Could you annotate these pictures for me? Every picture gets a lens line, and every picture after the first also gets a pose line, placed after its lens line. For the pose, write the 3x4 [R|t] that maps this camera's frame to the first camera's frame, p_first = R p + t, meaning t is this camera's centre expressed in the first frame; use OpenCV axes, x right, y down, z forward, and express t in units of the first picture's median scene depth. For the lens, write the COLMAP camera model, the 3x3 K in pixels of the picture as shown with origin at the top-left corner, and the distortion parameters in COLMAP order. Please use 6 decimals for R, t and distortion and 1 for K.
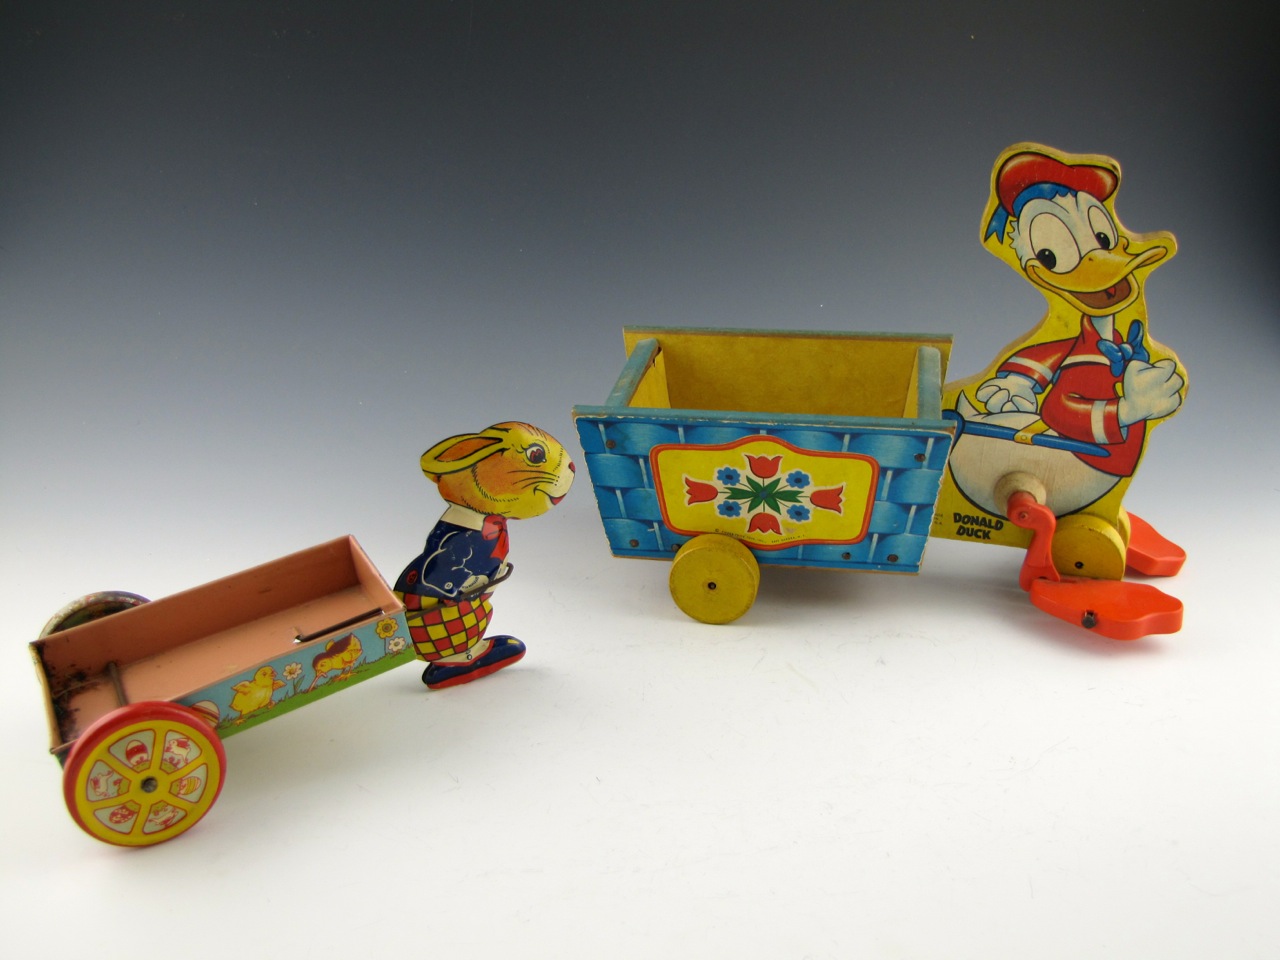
lens RADIAL K [[1439.0, 0, 640.0], [0, 1439.0, 480.0], [0, 0, 1]] dist [-0.146001, 0.393114]
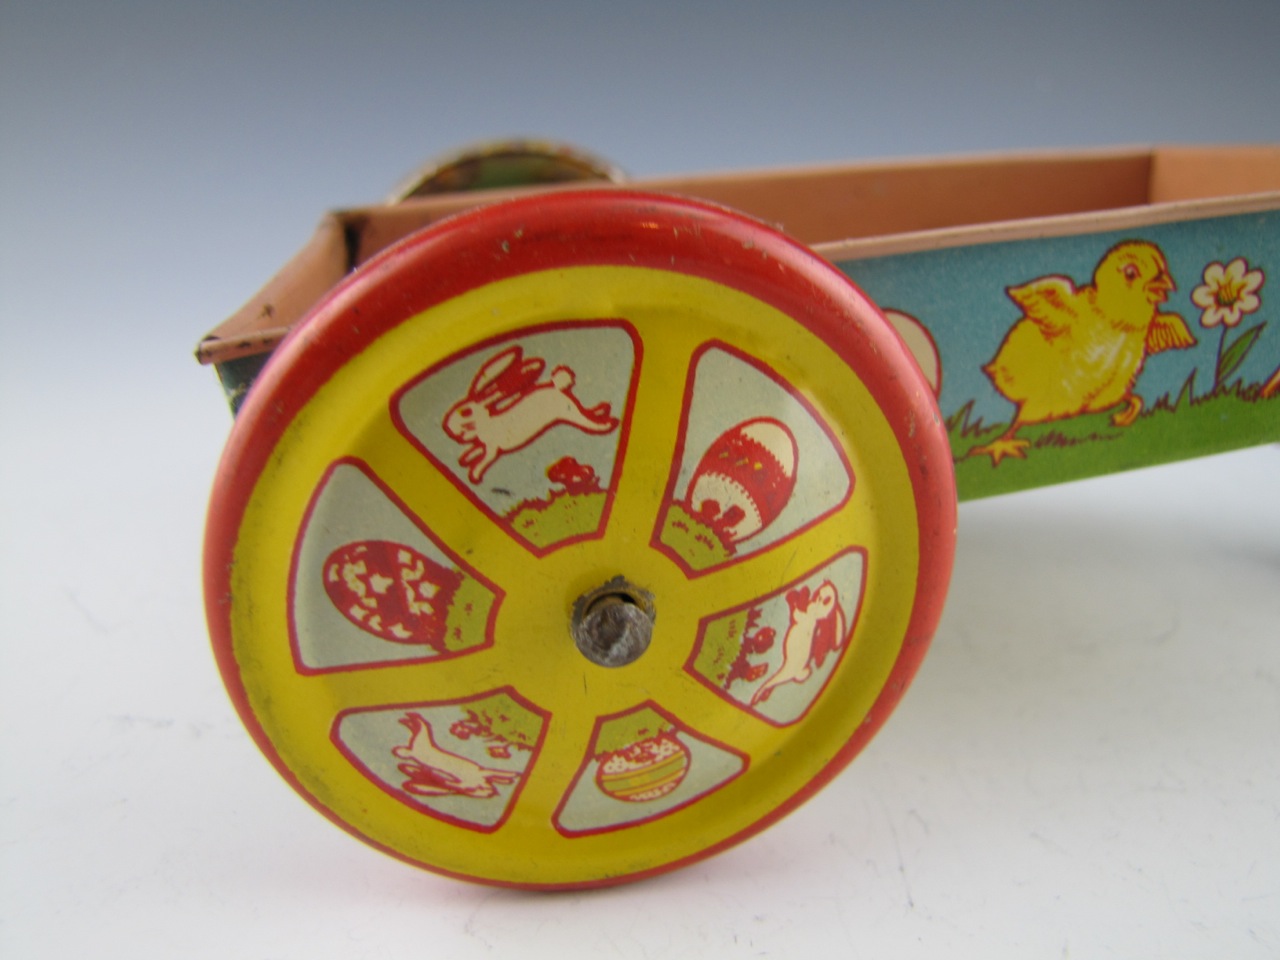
lens RADIAL K [[1042.3, 0, 638.1], [0, 1042.3, 484.6], [0, 0, 1]] dist [-0.184160, 0.106360]
pose [[0.954717, 0.156830, -0.252825, -0.267839], [-0.175569, 0.983029, -0.053199, 0.176871], [0.240191, 0.095178, 0.966048, 0.745239]]
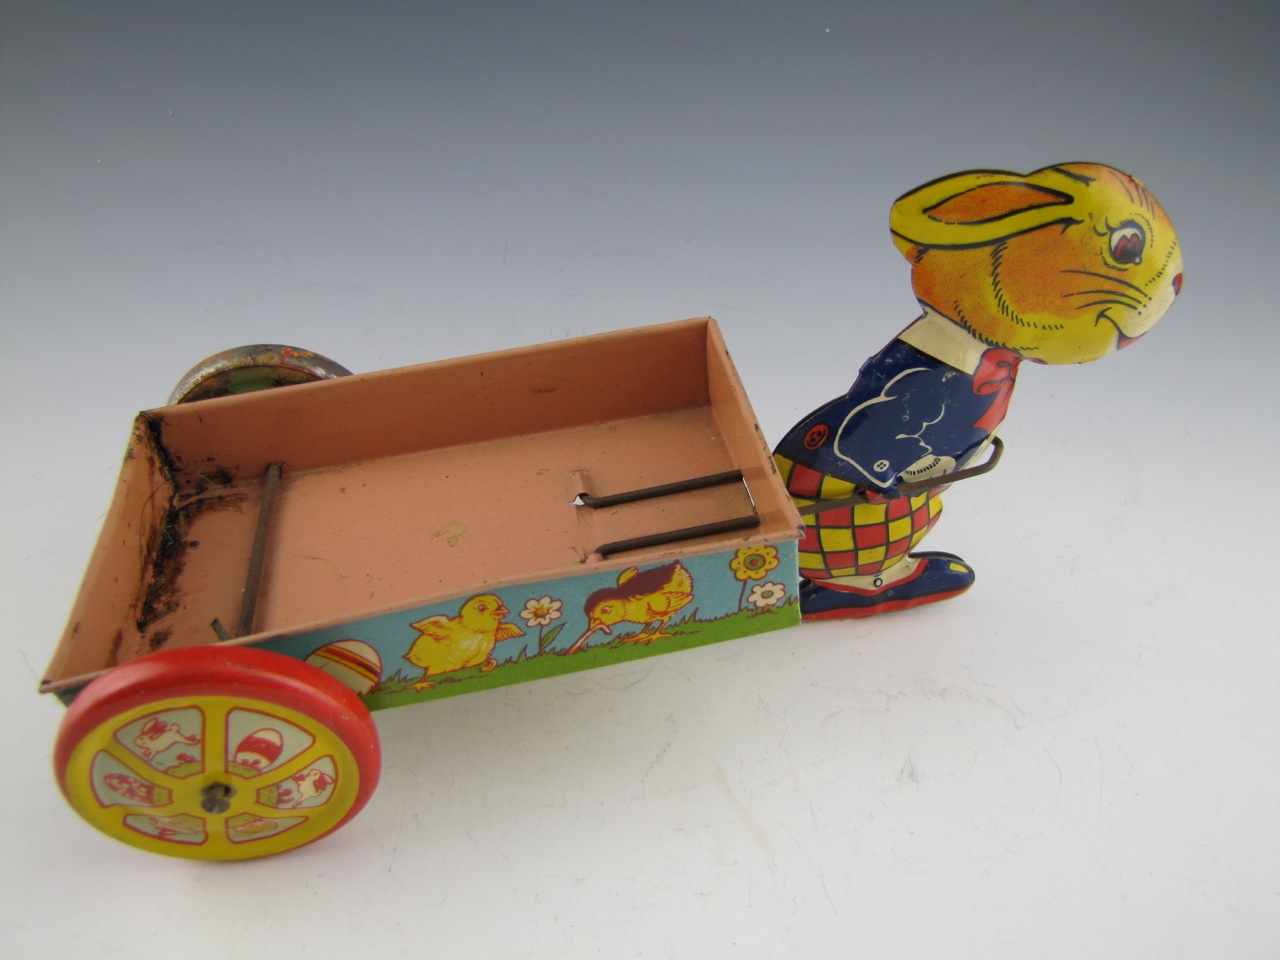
lens RADIAL K [[1065.4, 0, 640.0], [0, 1065.4, 480.0], [0, 0, 1]] dist [-0.190128, 0.138006]
pose [[0.951476, 0.229499, -0.204998, -0.137824], [-0.172481, 0.949432, 0.262354, -0.004720], [0.254841, -0.214265, 0.942946, 0.628118]]
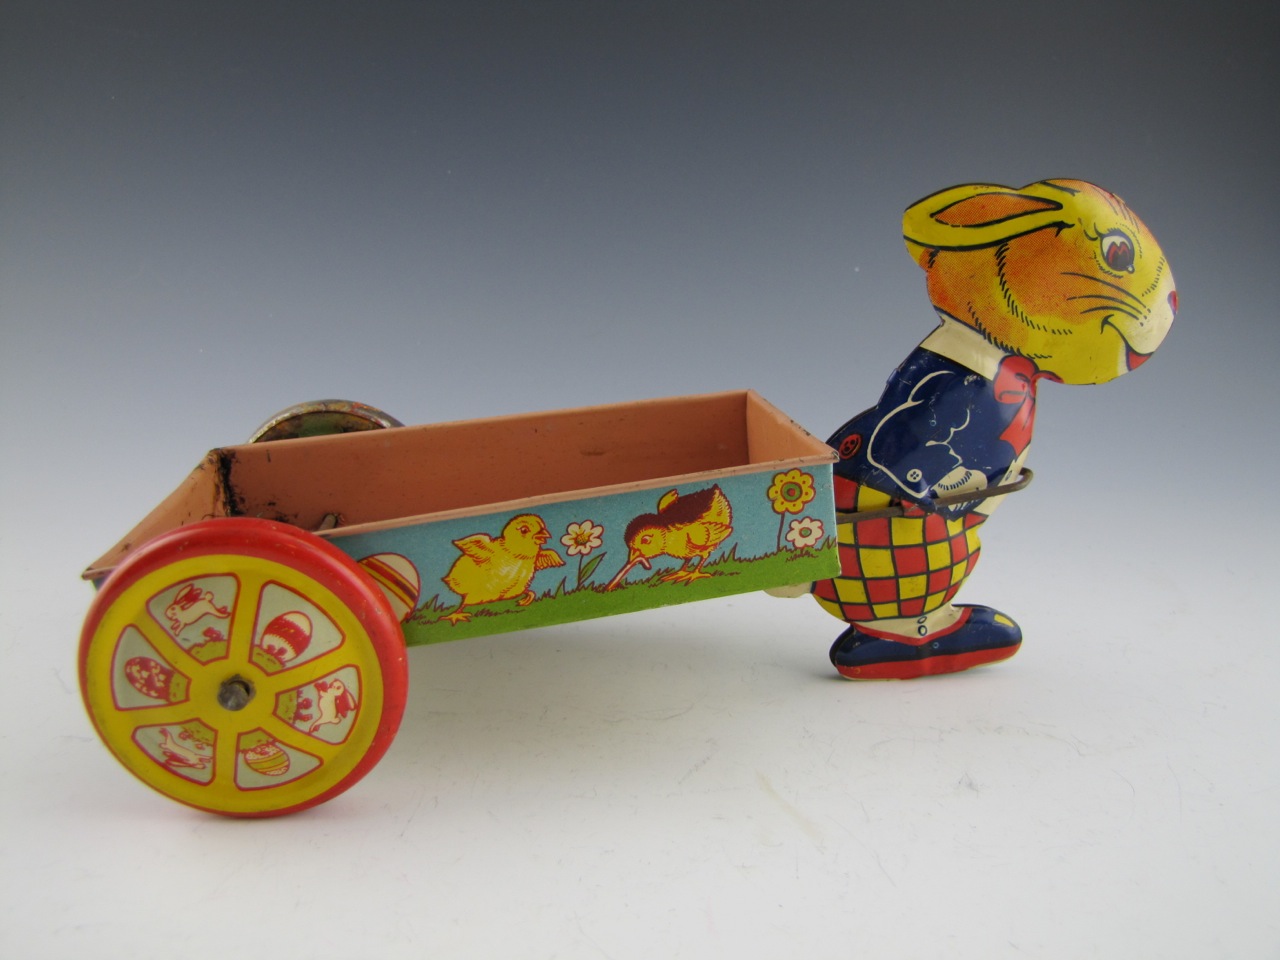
lens RADIAL K [[1065.4, 0, 640.0], [0, 1065.4, 480.0], [0, 0, 1]] dist [-0.190128, 0.138006]
pose [[0.935562, 0.143608, -0.322647, -0.103390], [-0.188328, 0.975722, -0.111797, 0.138311], [0.298759, 0.165356, 0.939894, 0.609775]]
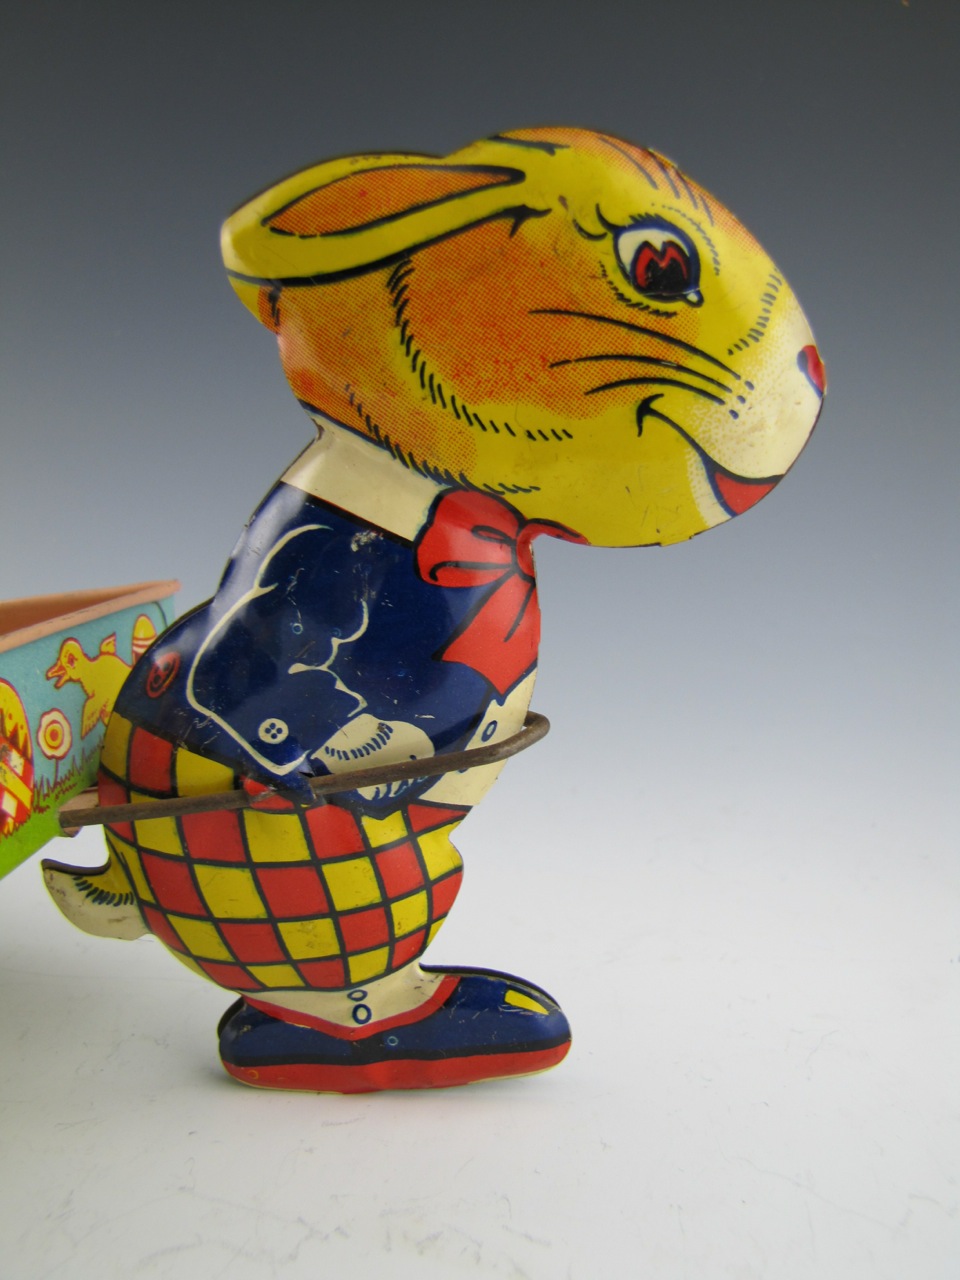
lens RADIAL K [[1065.4, 0, 480.0], [0, 1065.4, 640.0], [0, 0, 1]] dist [-0.190128, 0.138006]
pose [[0.880123, 0.119492, -0.459462, -0.009193], [-0.203835, 0.969173, -0.138404, 0.077185], [0.428760, 0.215467, 0.877347, 0.842001]]
